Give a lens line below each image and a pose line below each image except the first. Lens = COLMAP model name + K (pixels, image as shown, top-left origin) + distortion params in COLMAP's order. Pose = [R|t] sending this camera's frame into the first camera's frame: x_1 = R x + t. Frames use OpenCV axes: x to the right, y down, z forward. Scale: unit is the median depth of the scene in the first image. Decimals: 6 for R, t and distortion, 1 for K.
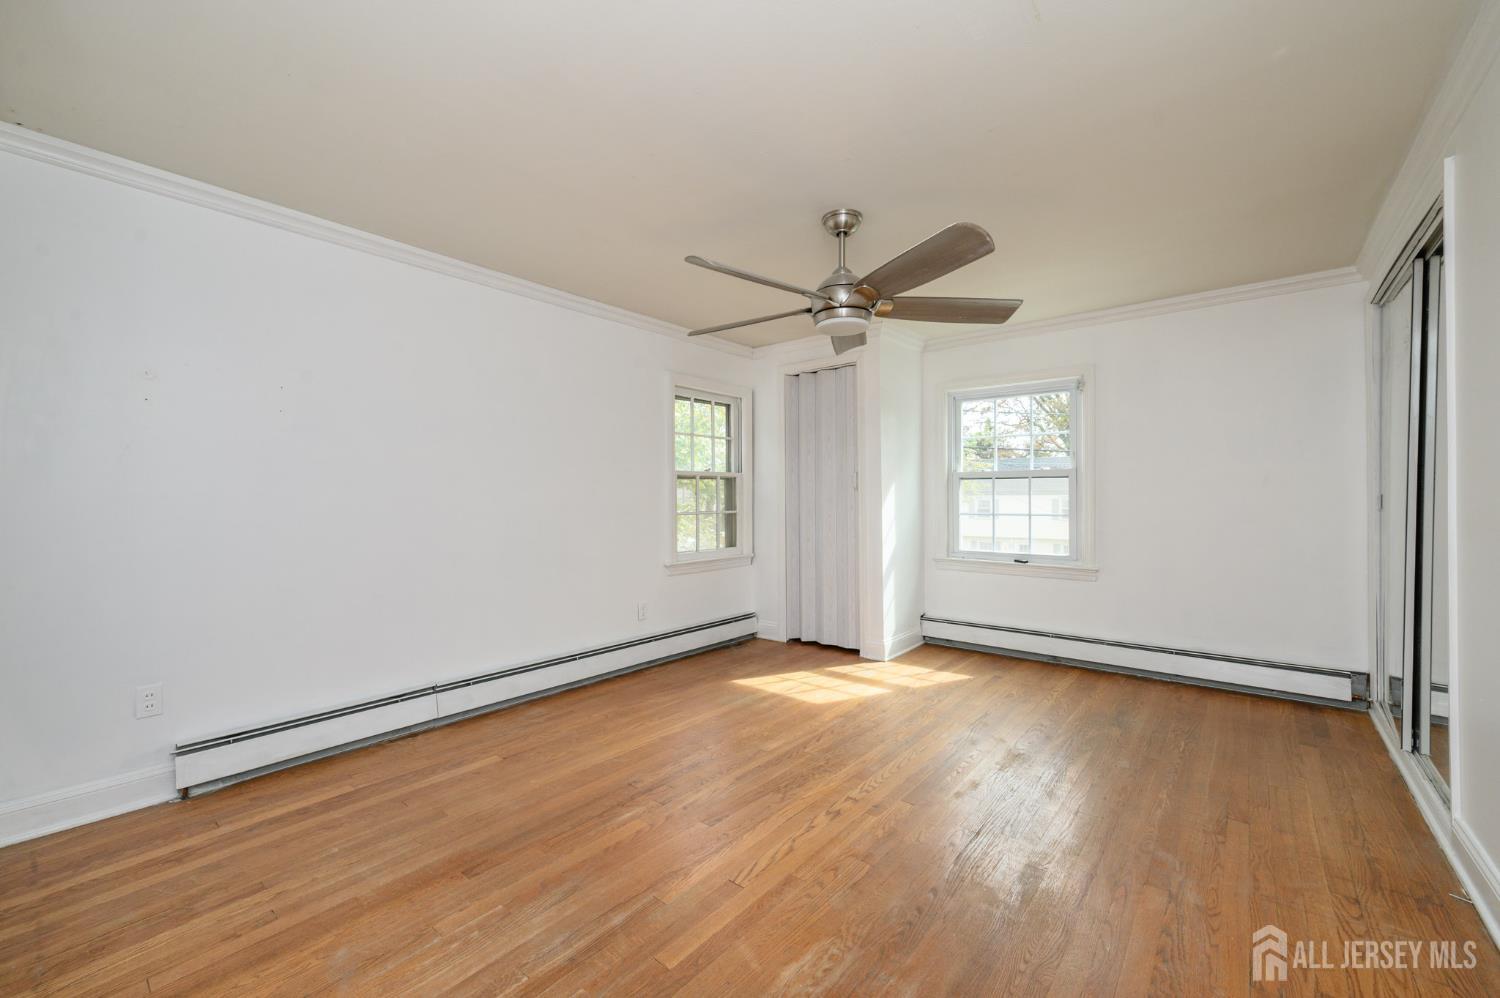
lens RADIAL K [[589.1, 0, 743.7], [0, 589.1, 499.4], [0, 0, 1]] dist [-0.001398, -0.000068]
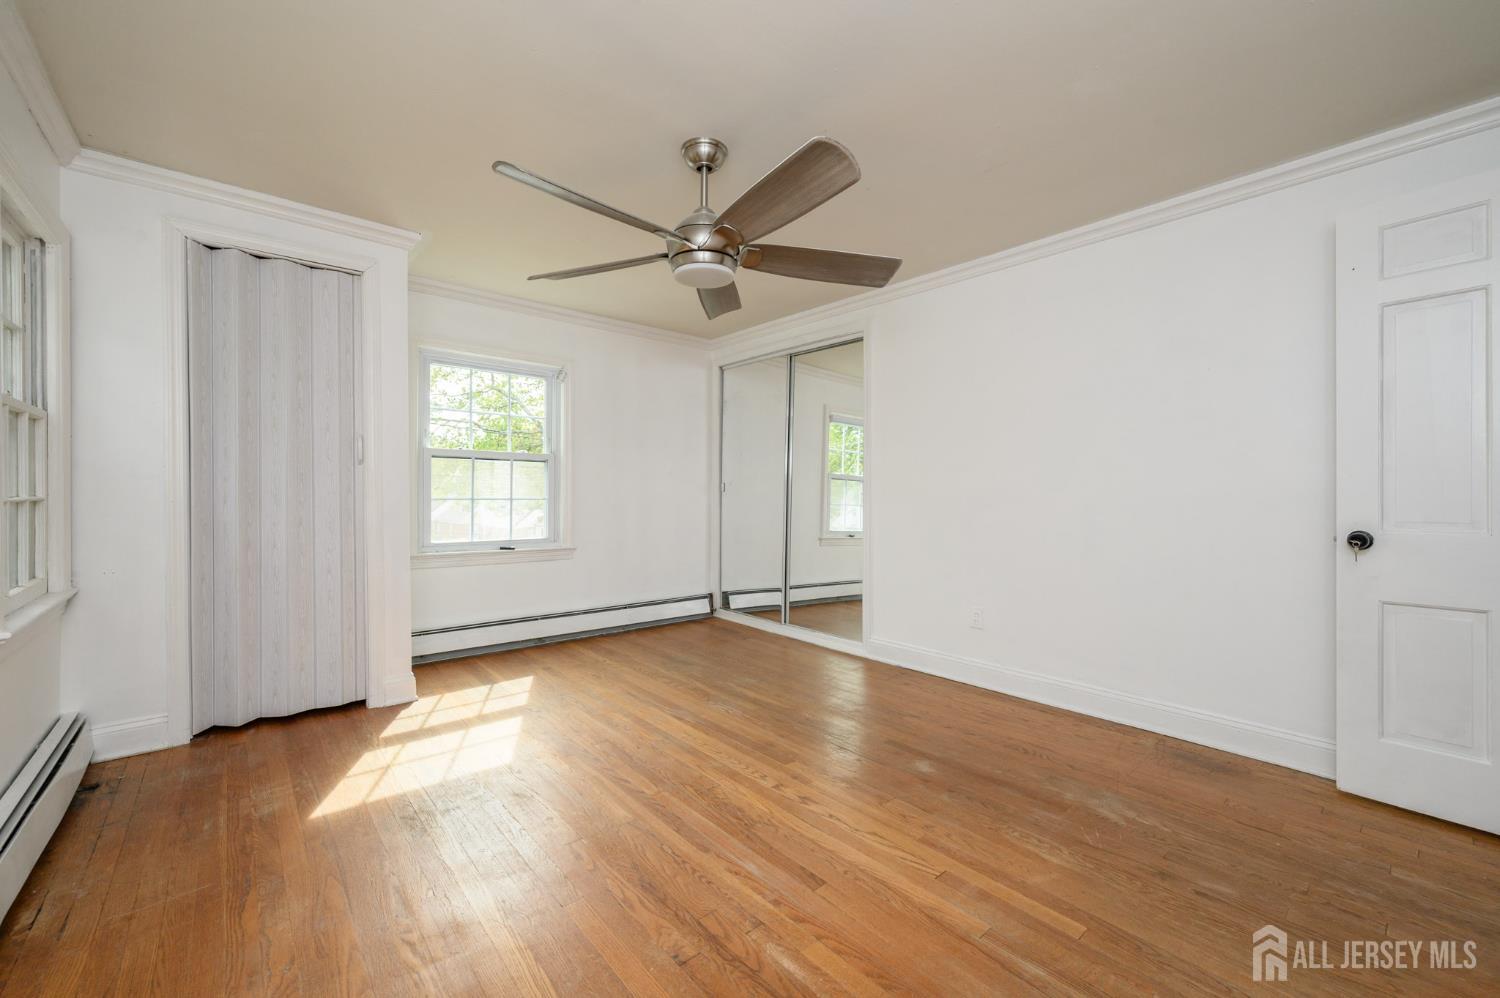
lens RADIAL K [[596.4, 0, 744.7], [0, 596.4, 495.3], [0, 0, 1]] dist [0.002936, 0.000516]
pose [[0.181869, -0.000568, 0.983323, -0.473954], [-0.006778, 0.999975, 0.001831, 0.019194], [-0.983300, -0.006998, 0.181860, 0.530626]]
